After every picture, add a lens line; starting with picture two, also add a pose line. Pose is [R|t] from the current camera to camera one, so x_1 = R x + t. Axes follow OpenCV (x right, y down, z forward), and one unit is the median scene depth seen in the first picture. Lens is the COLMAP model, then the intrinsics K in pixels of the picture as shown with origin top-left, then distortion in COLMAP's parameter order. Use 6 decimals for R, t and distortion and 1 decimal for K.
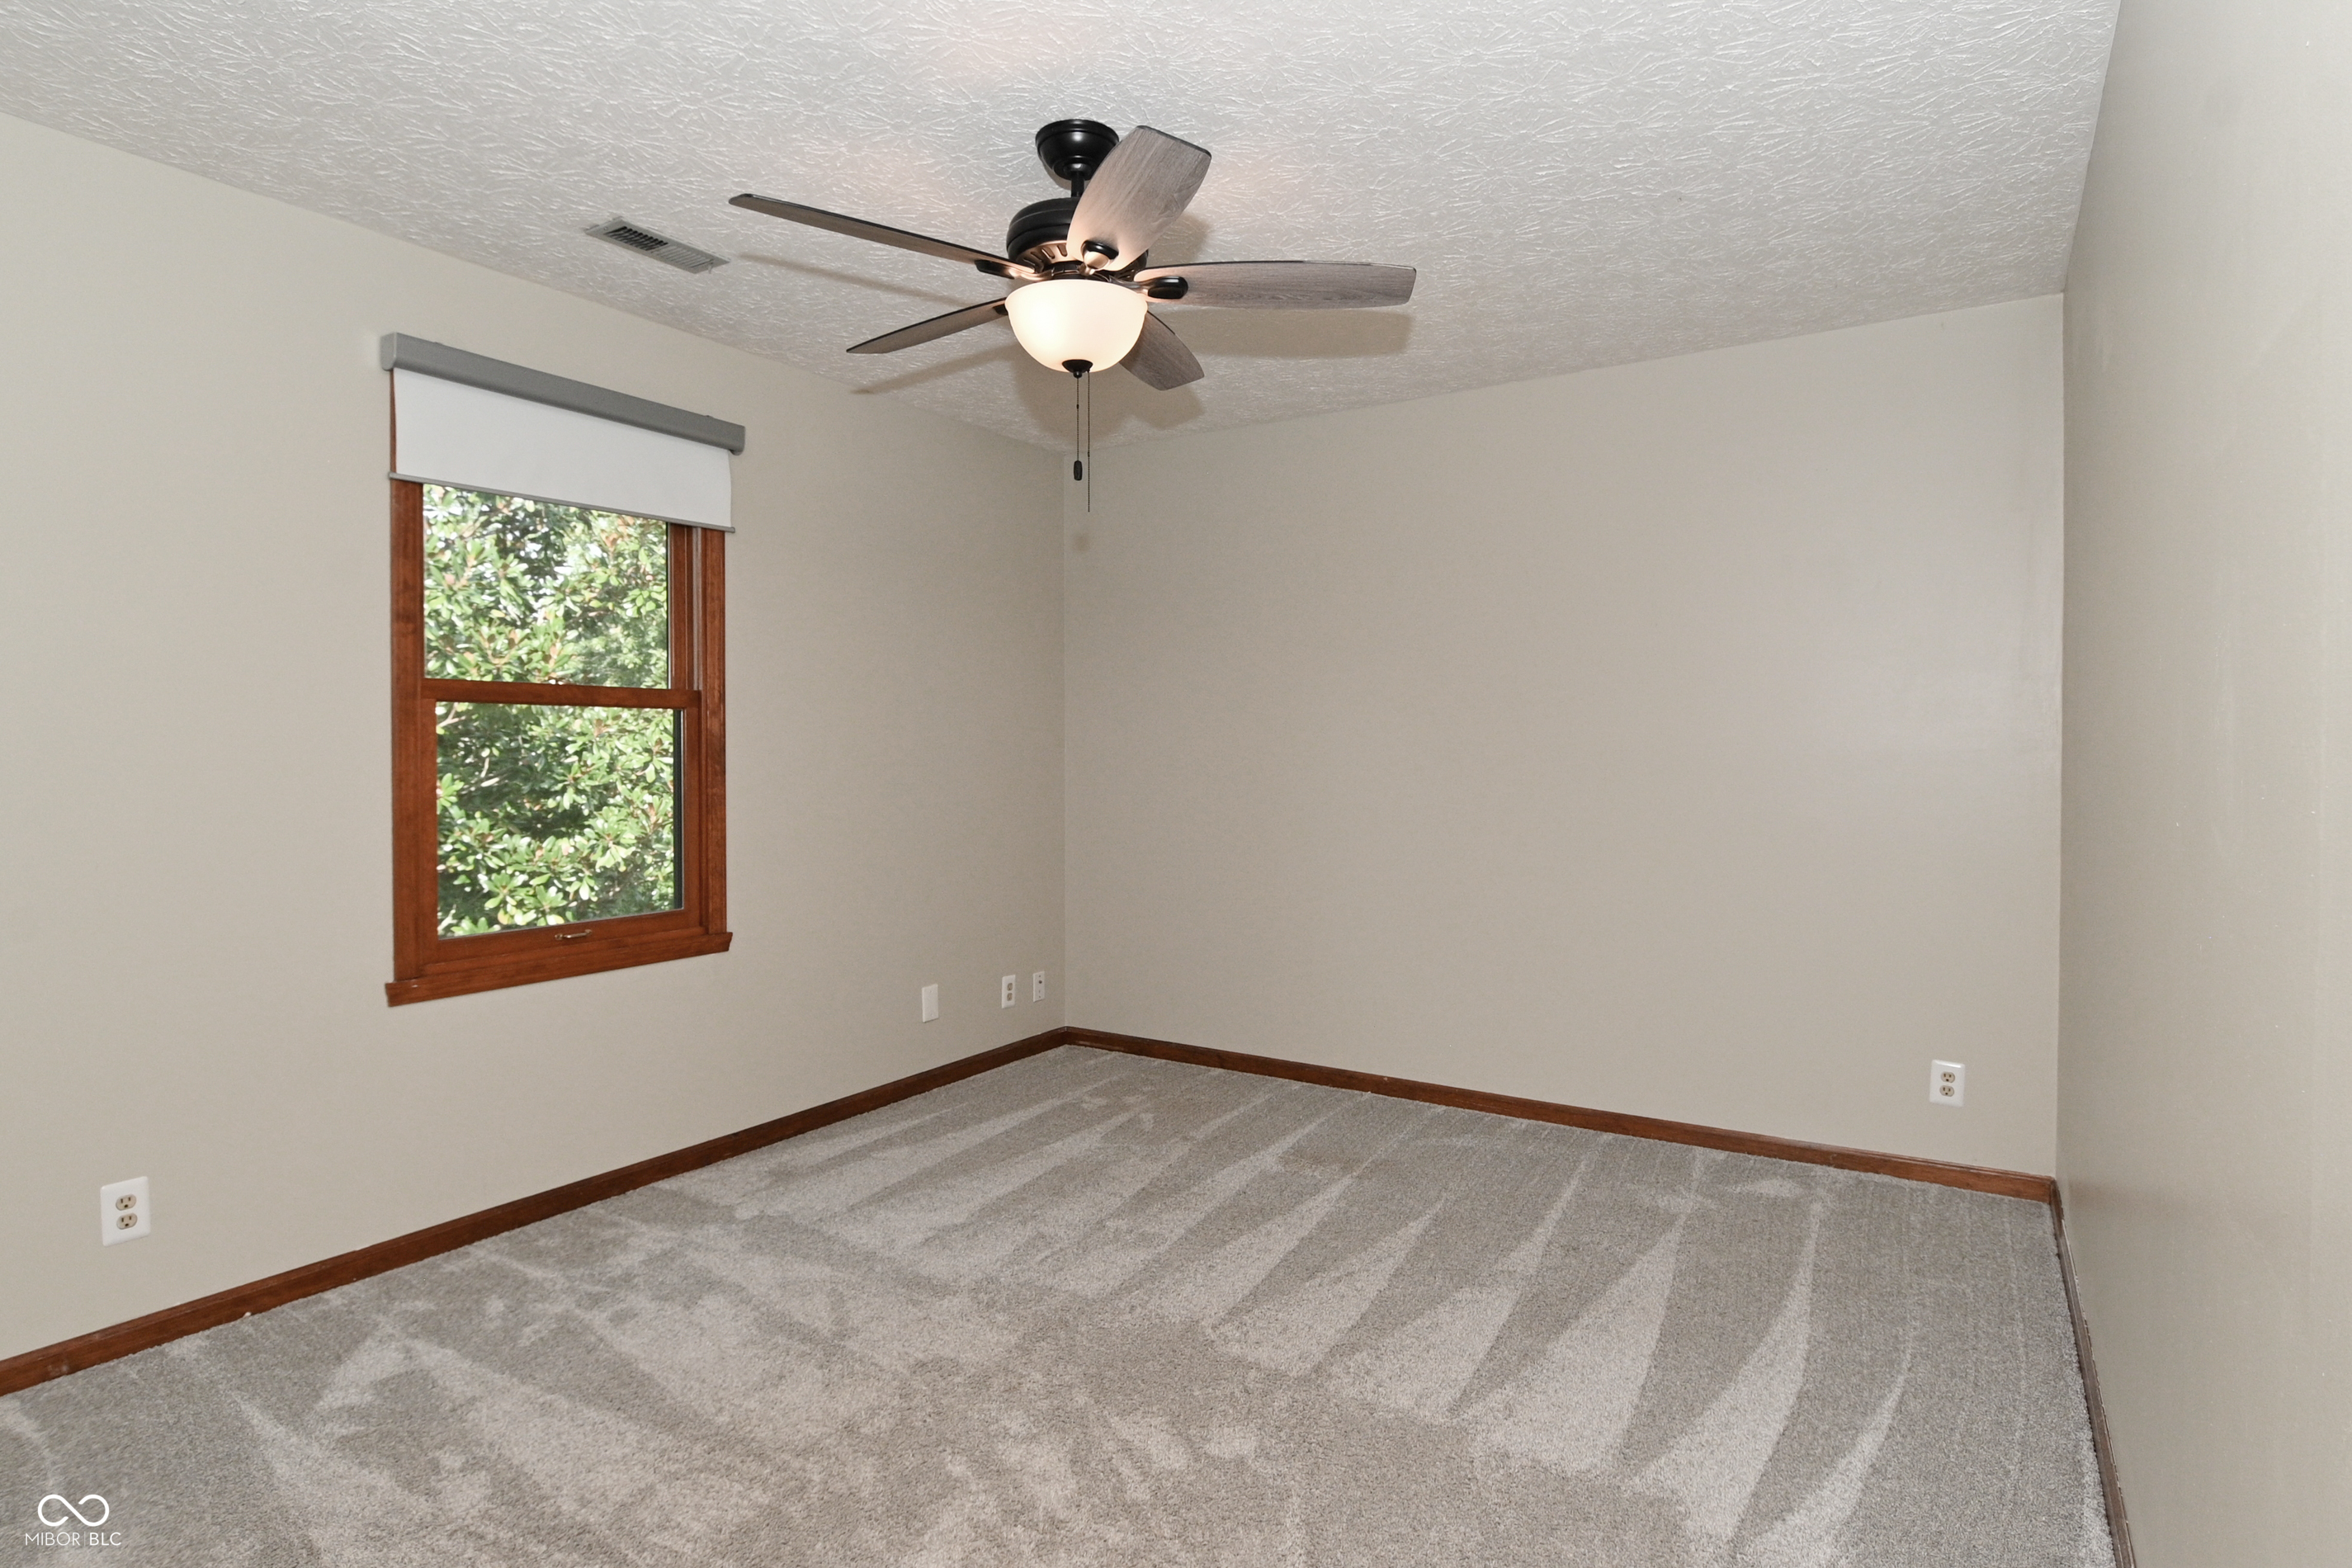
lens RADIAL K [[1216.9, 0, 1173.0], [0, 1216.9, 759.0], [0, 0, 1]] dist [0.000844, -0.000281]
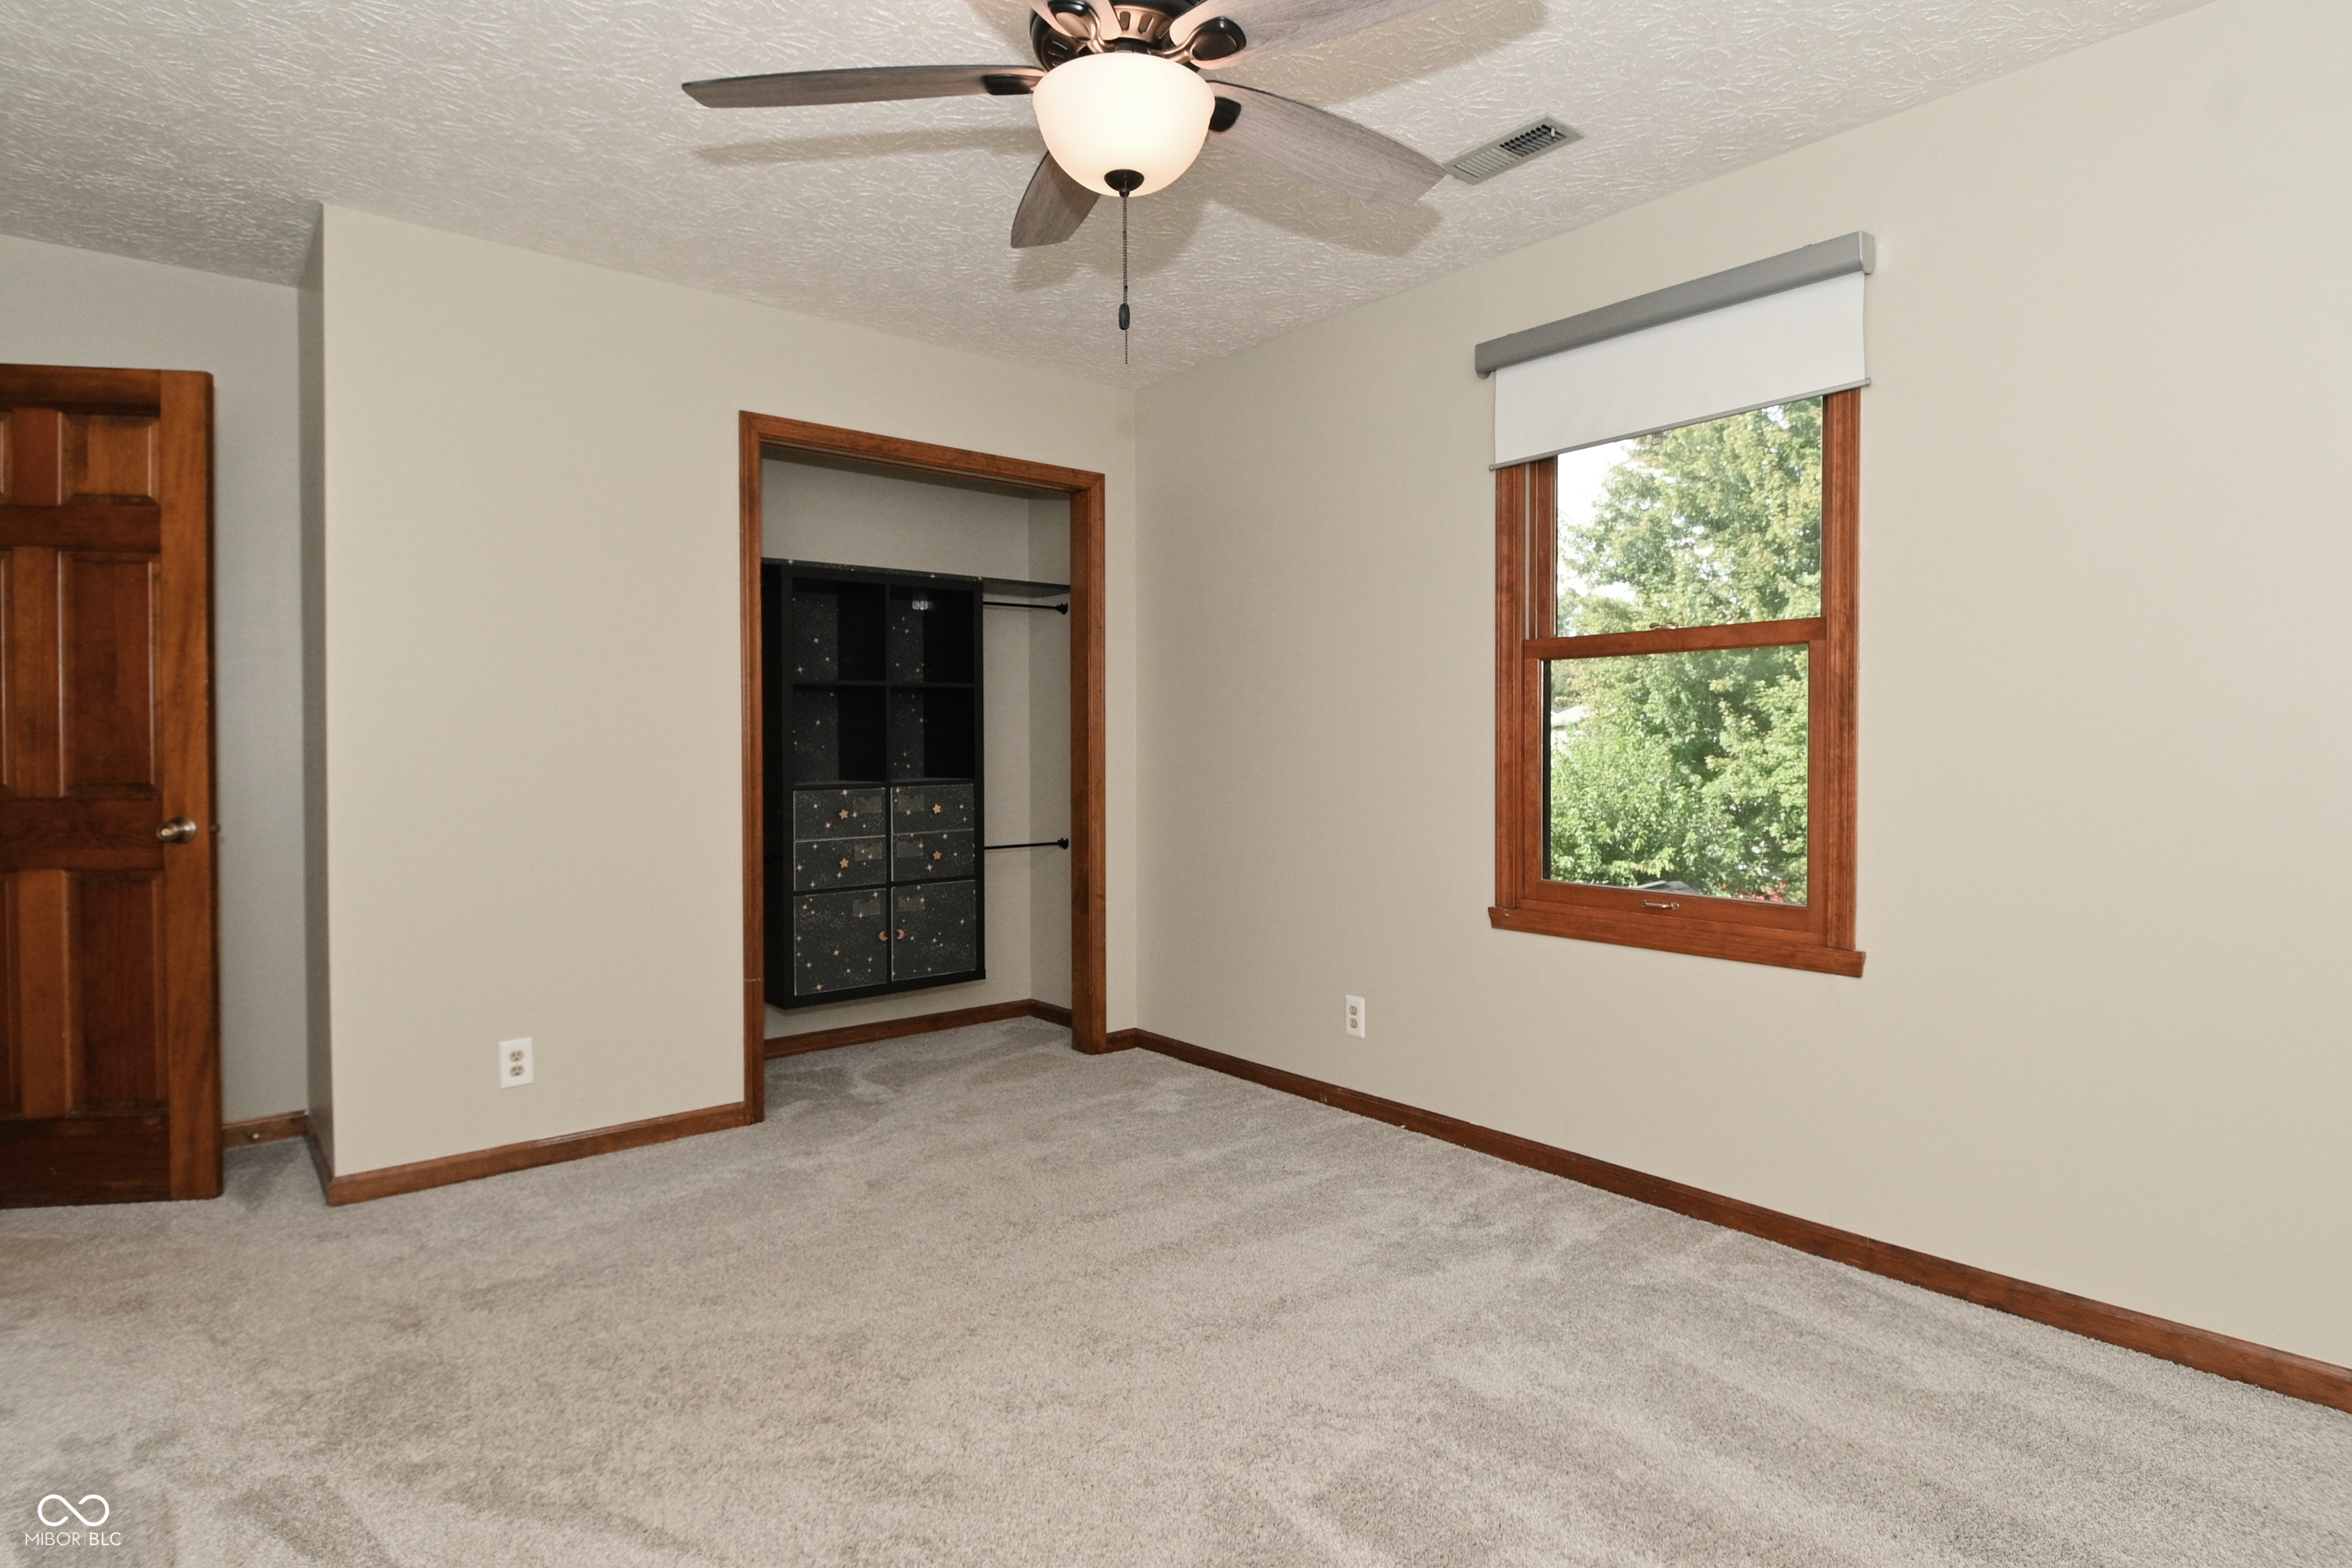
lens RADIAL K [[1216.9, 0, 1173.0], [0, 1216.9, 759.0], [0, 0, 1]] dist [0.000844, -0.000281]
pose [[-0.291060, 0.013621, -0.956608, 0.546716], [-0.005898, 0.999854, 0.016031, 0.026491], [0.956687, 0.010308, -0.290937, 1.043470]]
